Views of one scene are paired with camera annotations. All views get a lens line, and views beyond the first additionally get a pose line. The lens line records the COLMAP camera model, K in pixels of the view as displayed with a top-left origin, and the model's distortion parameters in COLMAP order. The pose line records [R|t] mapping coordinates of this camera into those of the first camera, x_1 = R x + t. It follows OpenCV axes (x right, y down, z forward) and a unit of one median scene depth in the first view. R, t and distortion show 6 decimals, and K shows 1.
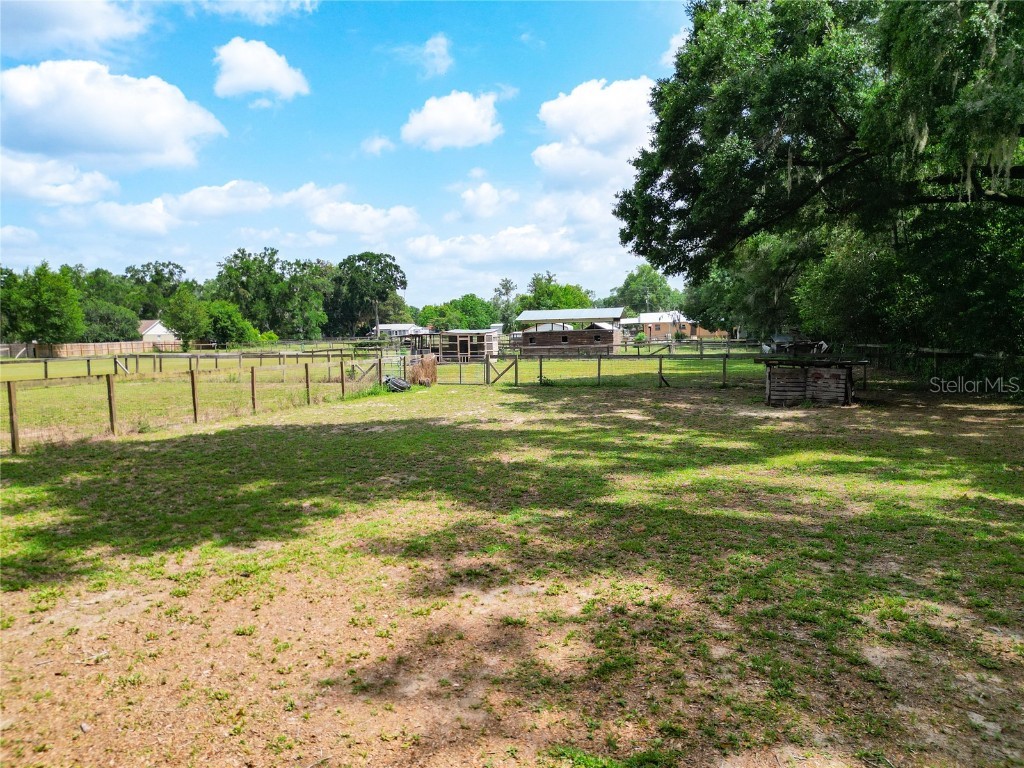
lens RADIAL K [[720.2, 0, 507.0], [0, 720.2, 408.2], [0, 0, 1]] dist [0.049696, -0.048157]
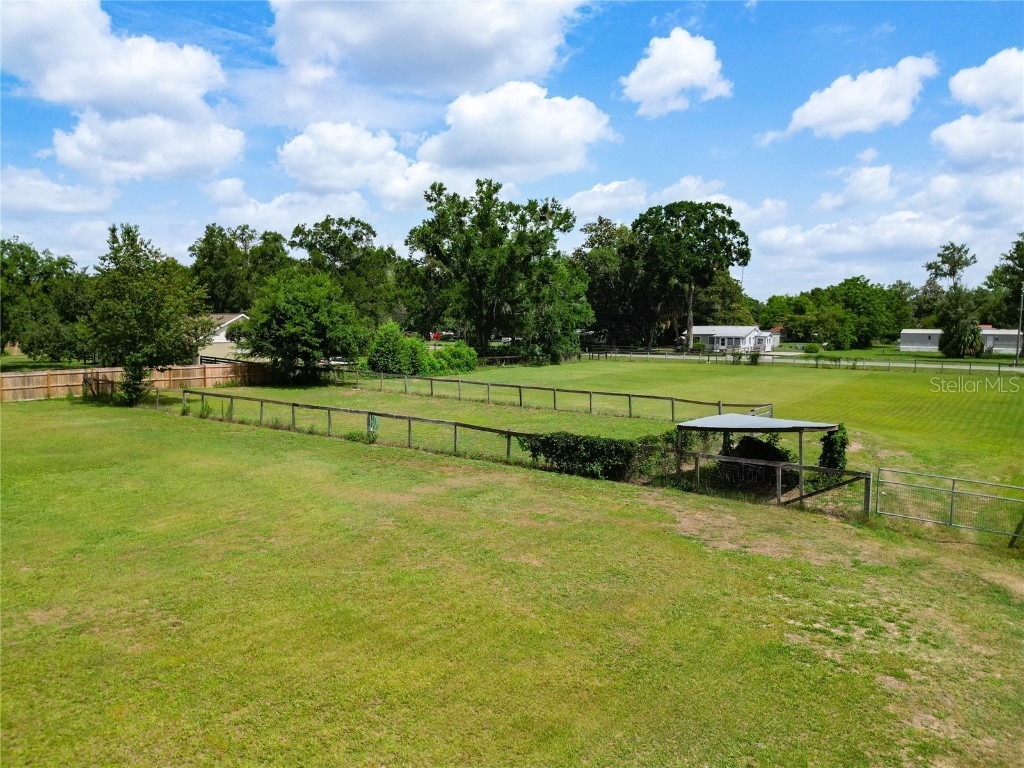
lens RADIAL K [[720.2, 0, 507.0], [0, 720.2, 408.2], [0, 0, 1]] dist [0.049696, -0.048157]
pose [[0.899611, 0.080743, -0.429163, -0.057394], [-0.076538, 0.996699, 0.027080, -0.055119], [0.429932, 0.008486, 0.902821, 0.414107]]
